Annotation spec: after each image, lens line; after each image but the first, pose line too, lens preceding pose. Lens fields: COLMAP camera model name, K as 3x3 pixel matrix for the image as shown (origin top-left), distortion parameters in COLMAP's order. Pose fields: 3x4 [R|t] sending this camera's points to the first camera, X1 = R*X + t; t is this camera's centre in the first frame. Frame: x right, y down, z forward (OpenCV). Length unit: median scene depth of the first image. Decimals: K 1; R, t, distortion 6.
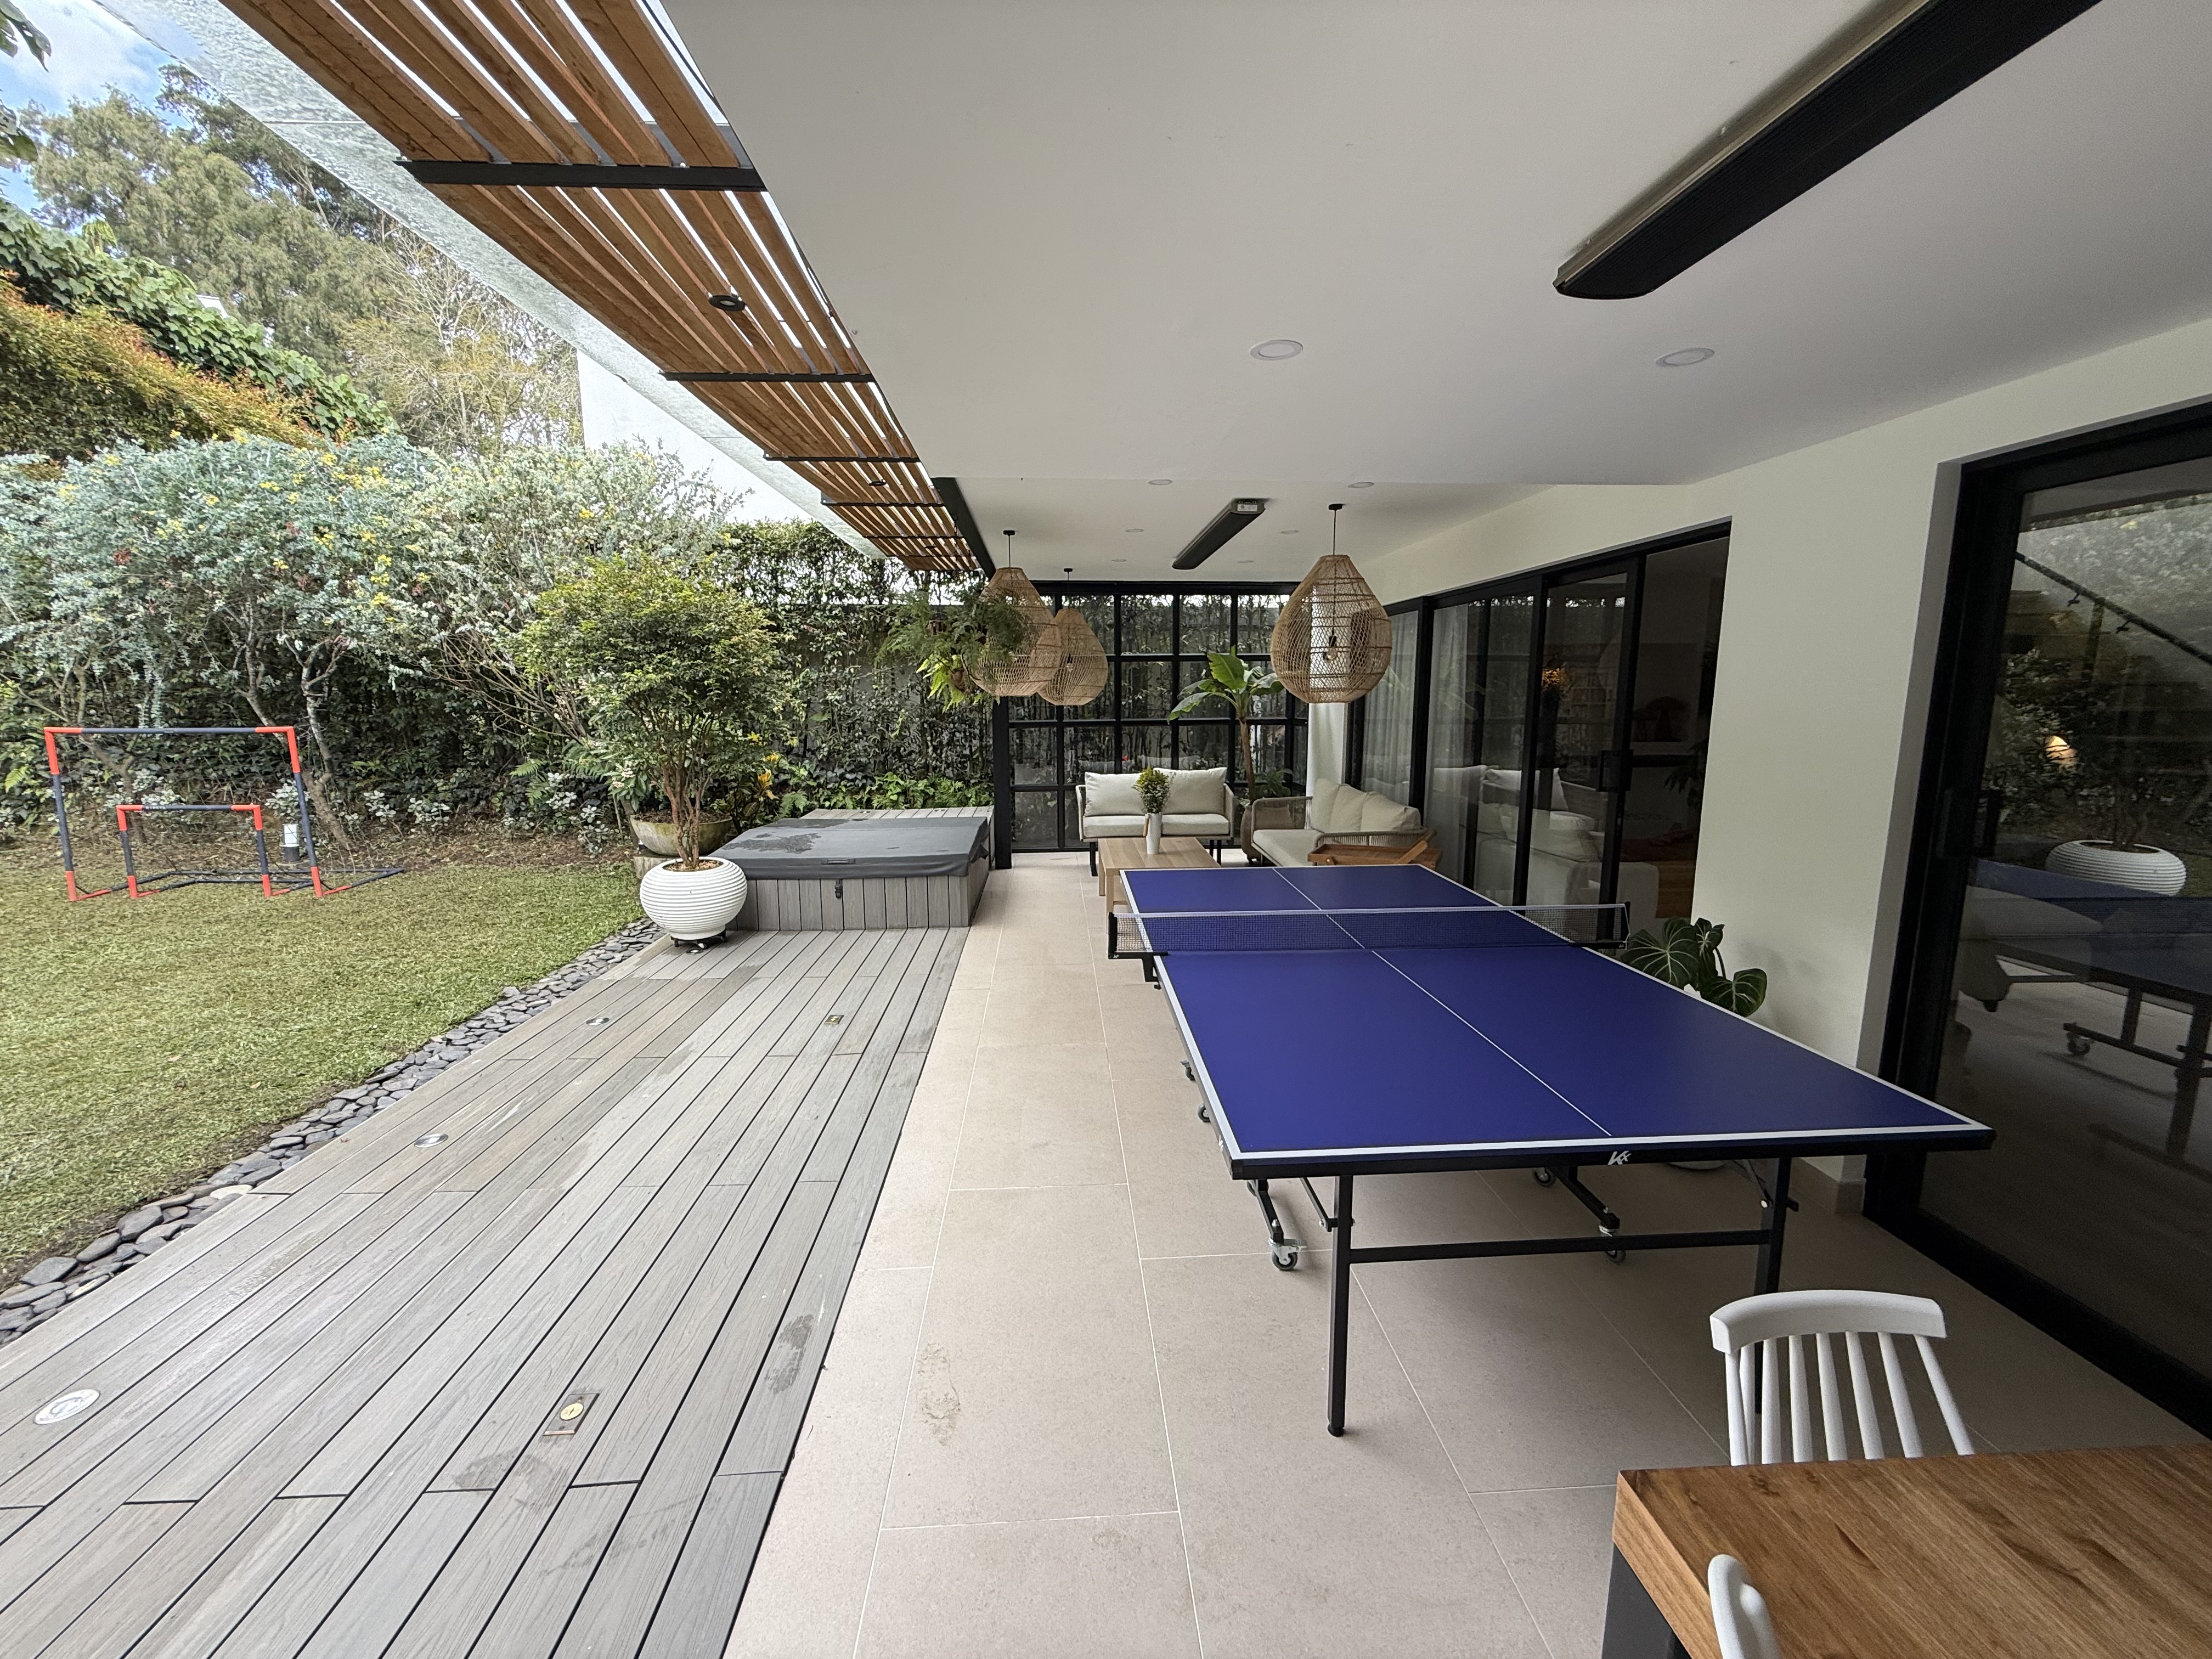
lens RADIAL K [[879.7, 0, 1107.4], [0, 879.7, 828.4], [0, 0, 1]] dist [0.001300, 0.000388]
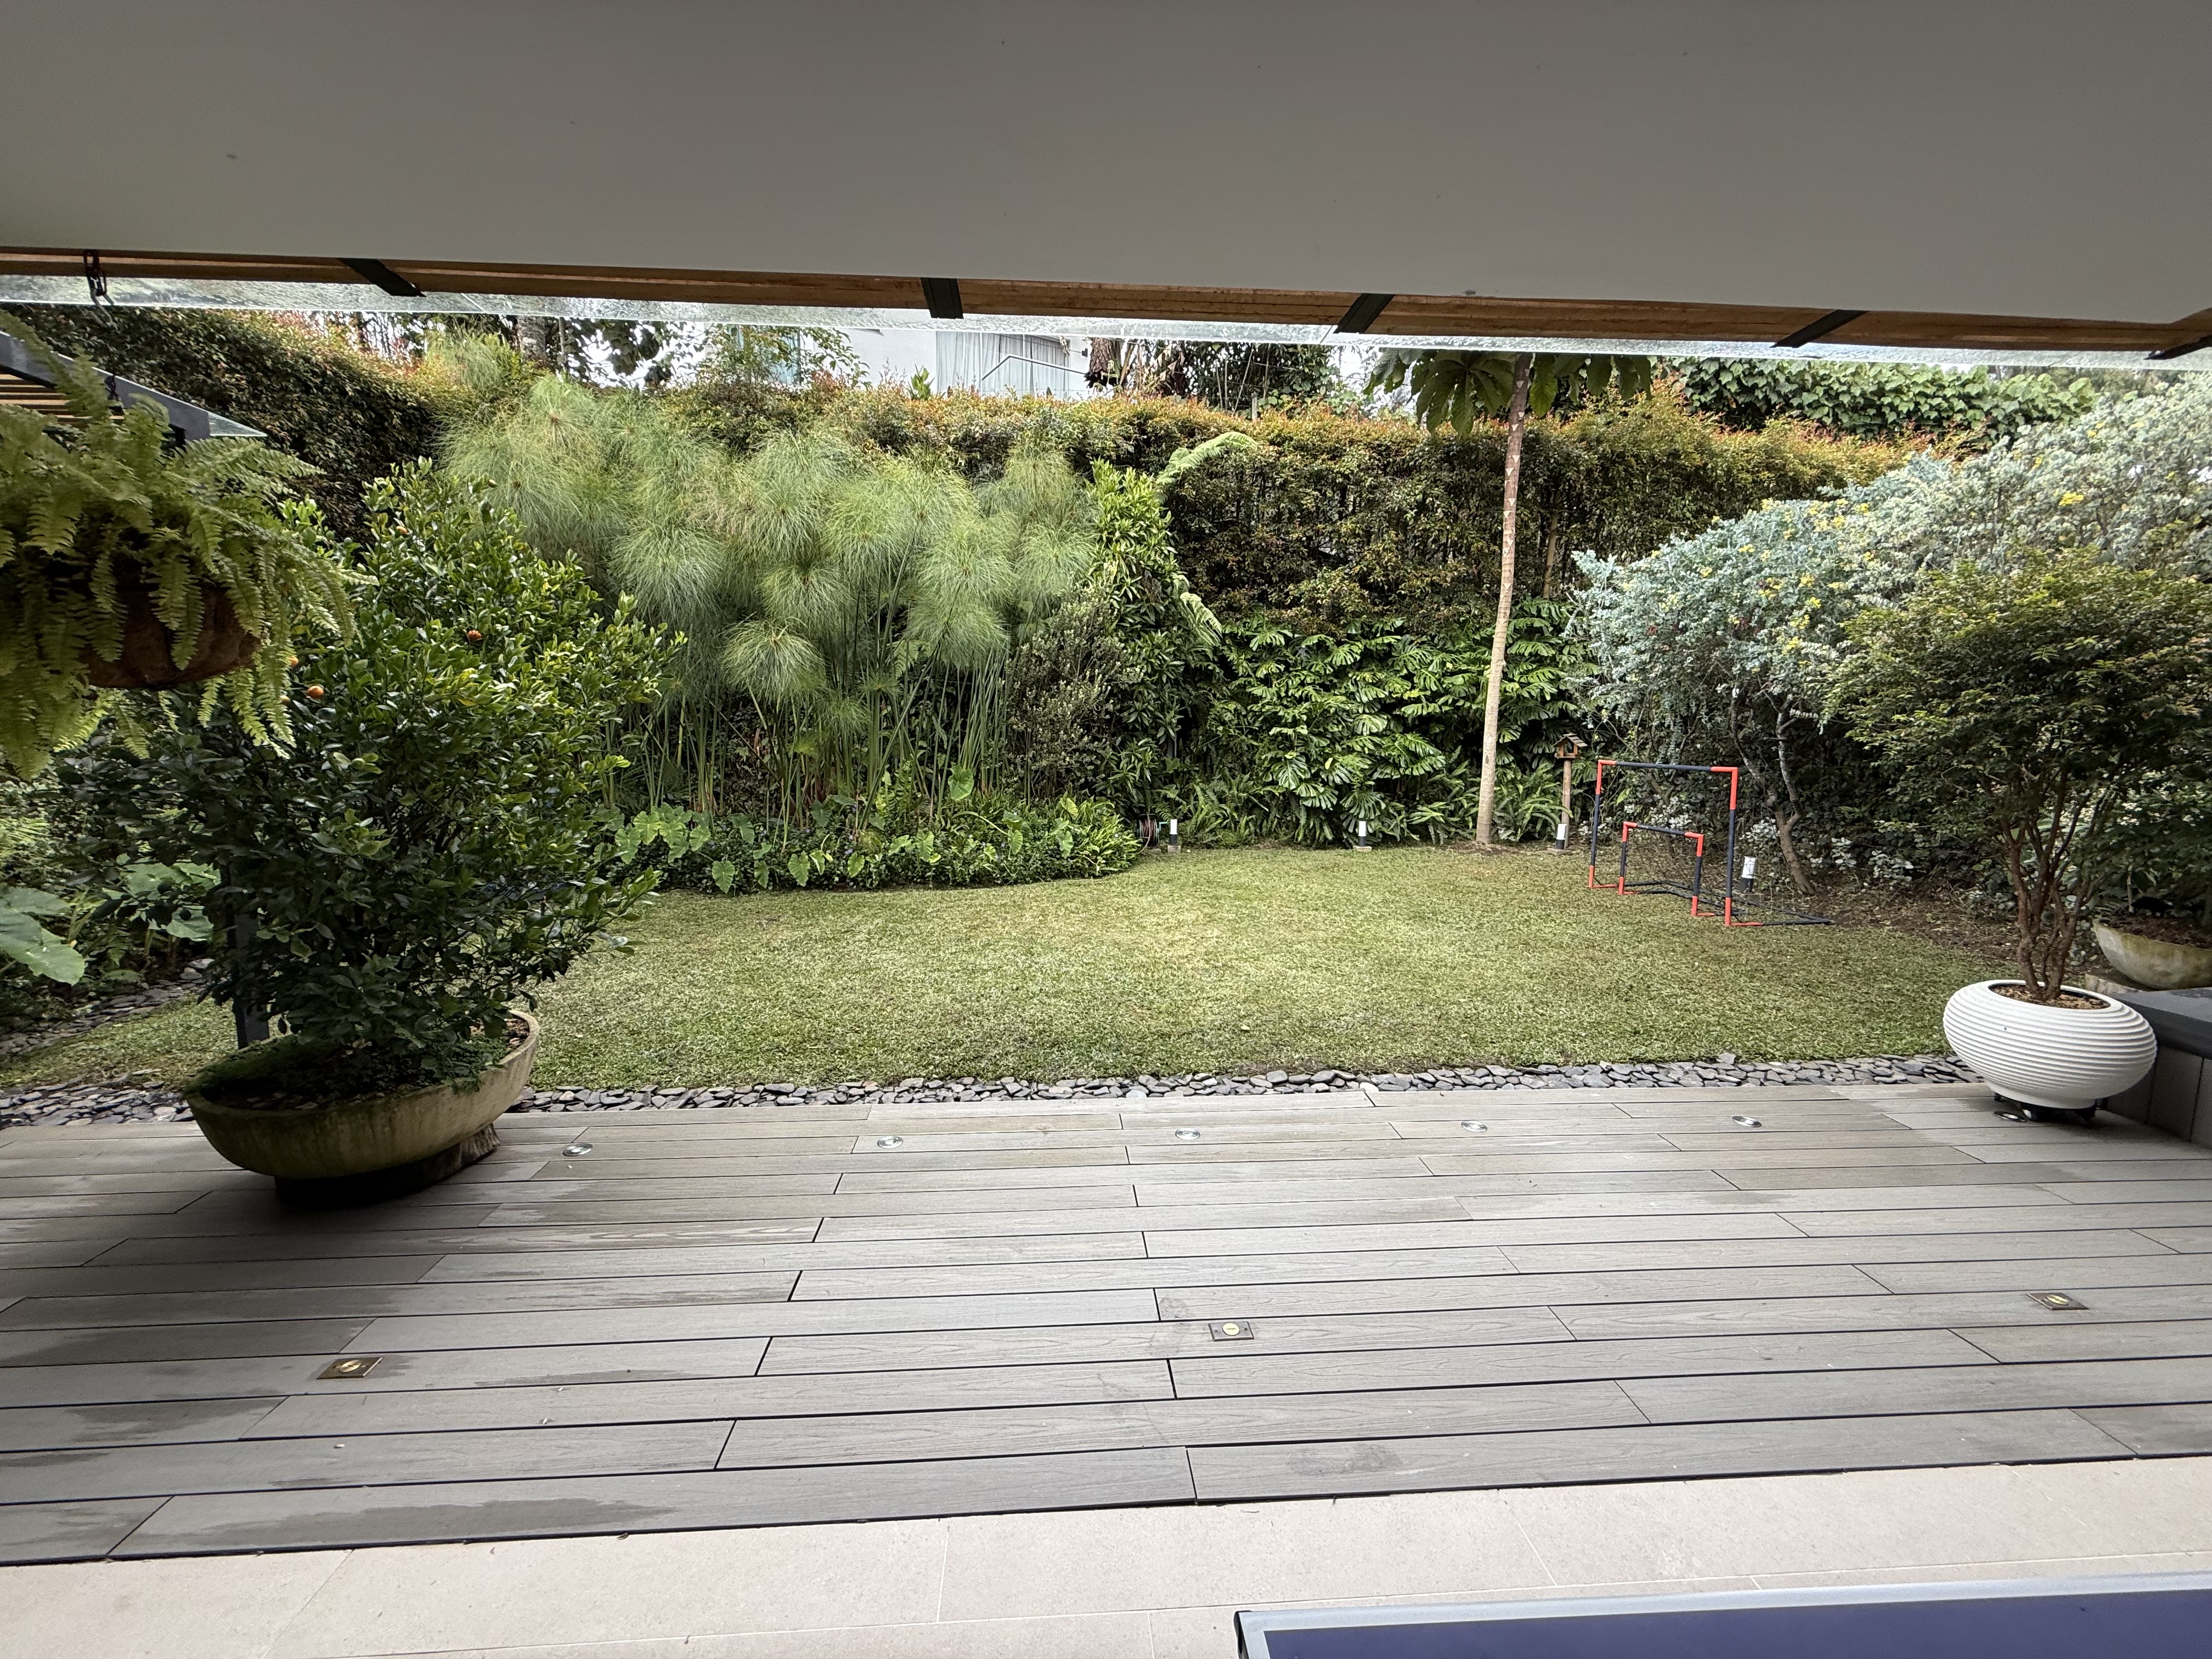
lens RADIAL K [[879.7, 0, 1099.7], [0, 879.7, 834.3], [0, 0, 1]] dist [0.001300, 0.000388]
pose [[0.008352, 0.121806, -0.992519, 0.162454], [-0.161859, 0.979629, 0.118863, -0.038416], [0.986779, 0.159655, 0.027897, 0.217212]]
